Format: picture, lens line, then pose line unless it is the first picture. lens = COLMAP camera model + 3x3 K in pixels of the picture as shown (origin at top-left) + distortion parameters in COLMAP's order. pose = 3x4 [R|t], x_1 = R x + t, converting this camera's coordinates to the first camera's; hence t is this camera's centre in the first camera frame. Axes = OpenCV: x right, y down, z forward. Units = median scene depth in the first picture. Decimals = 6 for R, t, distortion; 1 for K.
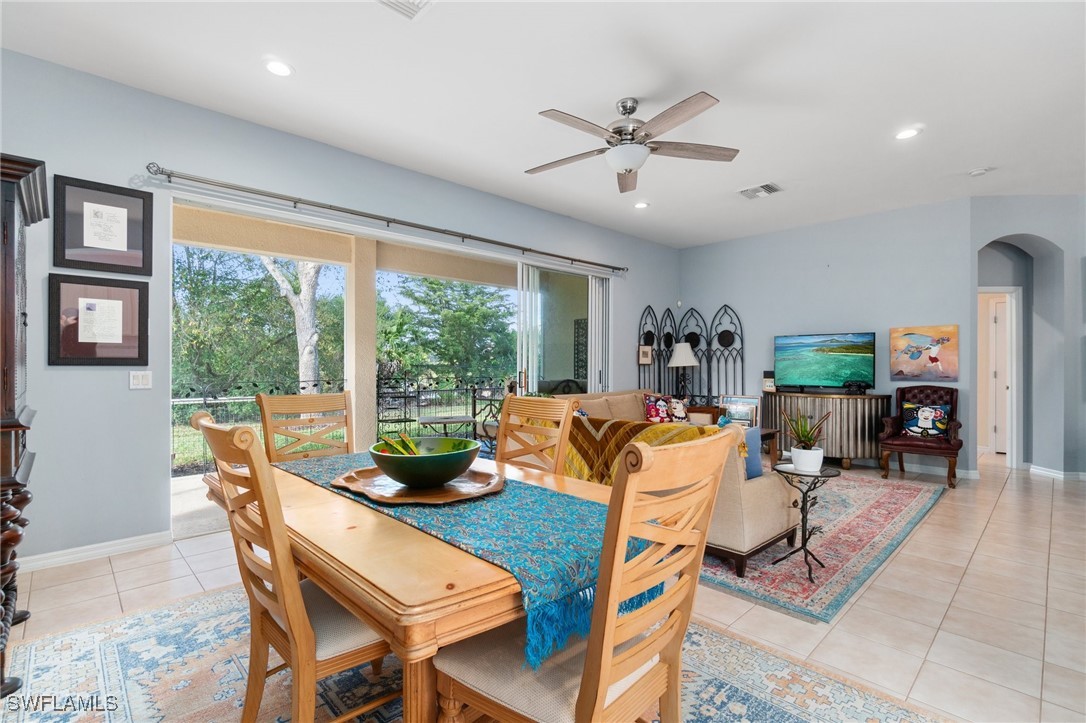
lens RADIAL K [[499.8, 0, 543.0], [0, 499.8, 361.5], [0, 0, 1]] dist [-0.002482, -0.000307]
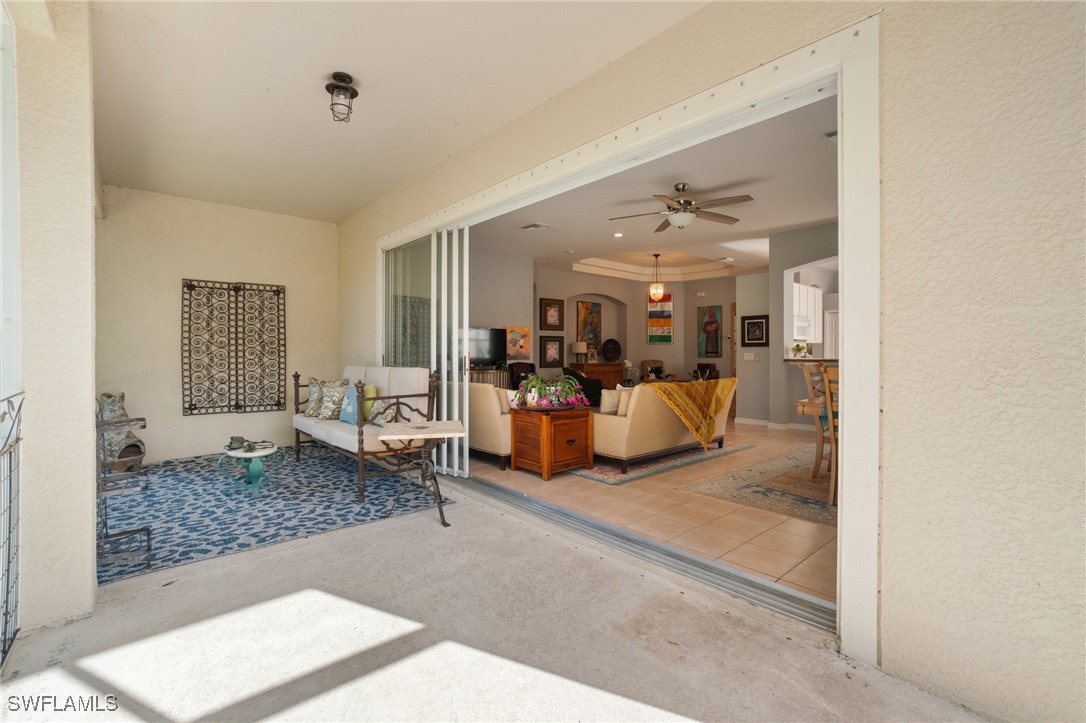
lens RADIAL K [[466.9, 0, 536.4], [0, 466.9, 355.4], [0, 0, 1]] dist [0.000044, 0.000197]
pose [[0.072592, -0.006564, 0.997340, -0.707192], [-0.006709, 0.999953, 0.007070, 0.011903], [-0.997339, -0.007204, 0.072544, 0.718347]]
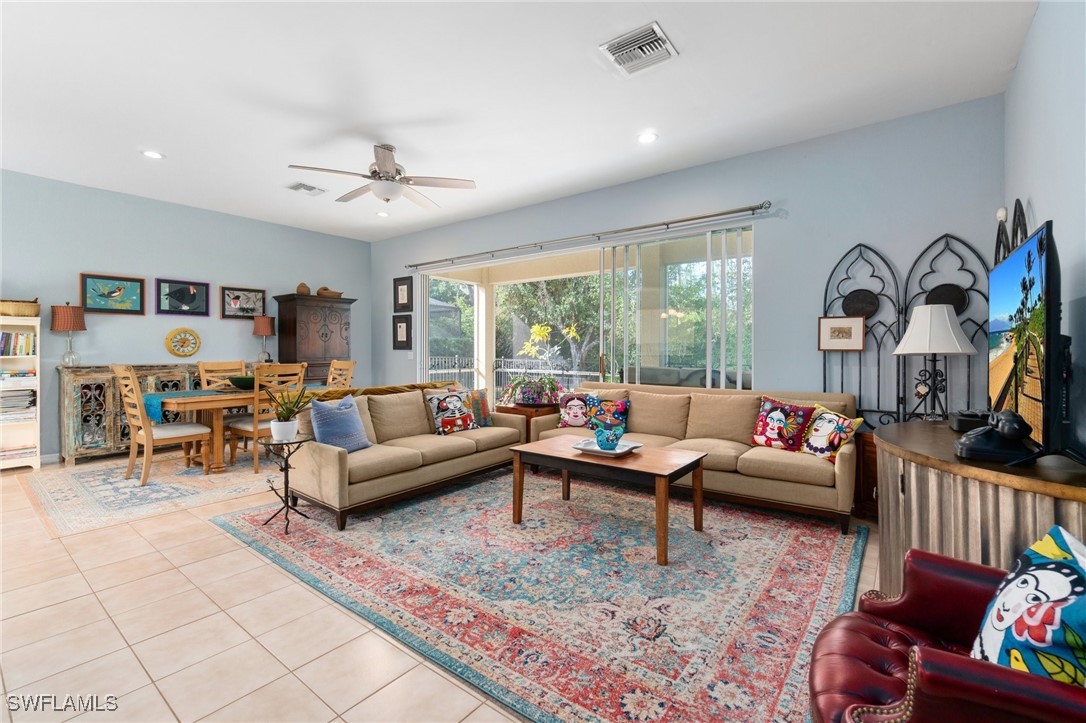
lens RADIAL K [[476.3, 0, 538.8], [0, 476.3, 349.3], [0, 0, 1]] dist [-0.008852, 0.000027]
pose [[0.140838, -0.000531, -0.990032, 0.769544], [0.001674, 0.999999, -0.000298, 0.004468], [0.990031, -0.001615, 0.140839, 0.646400]]
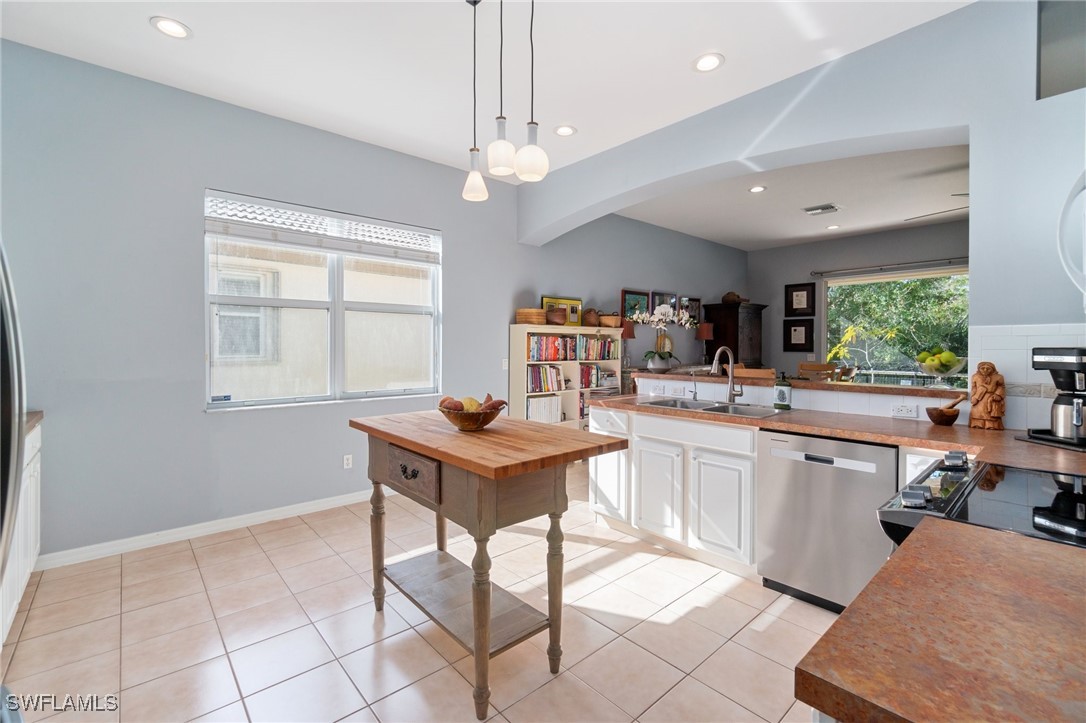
lens RADIAL K [[476.3, 0, 538.8], [0, 476.3, 349.3], [0, 0, 1]] dist [-0.008852, 0.000027]
pose [[-0.046379, 0.008897, -0.998884, 0.836009], [0.001673, 0.999960, 0.008829, -0.014164], [0.998923, -0.001262, -0.046392, -0.134648]]
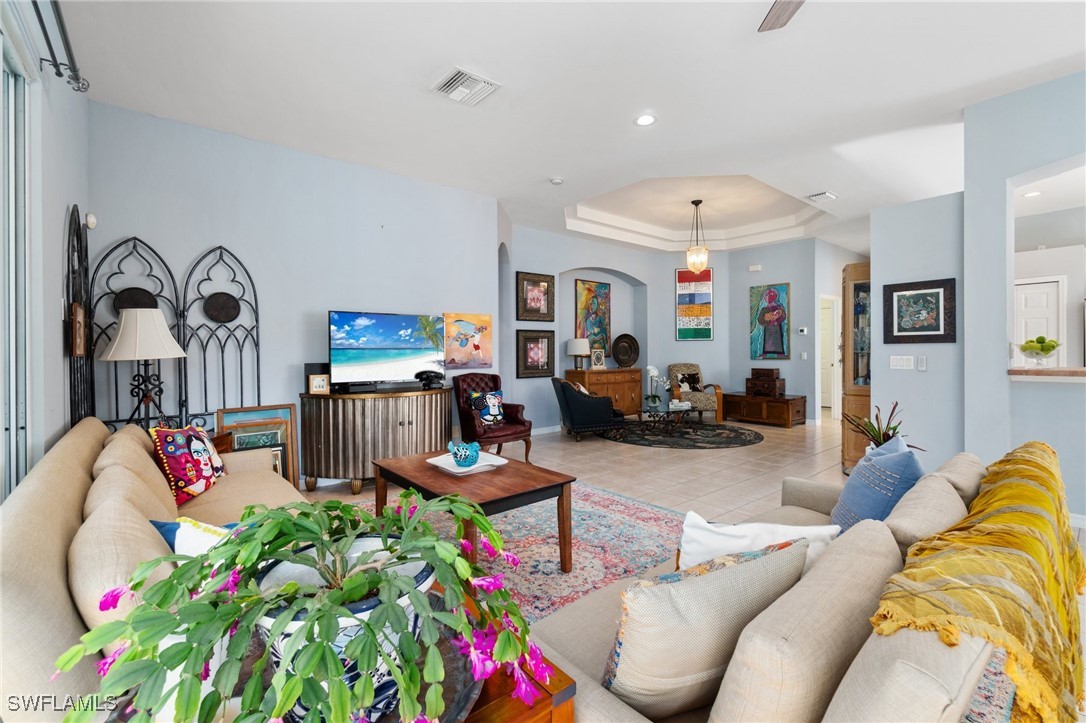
lens RADIAL K [[466.9, 0, 536.4], [0, 466.9, 355.4], [0, 0, 1]] dist [0.000044, 0.000197]
pose [[0.090361, -0.010168, 0.995857, -0.135077], [0.001628, 0.999948, 0.010062, 0.003078], [-0.995908, 0.000712, 0.090373, 0.684397]]
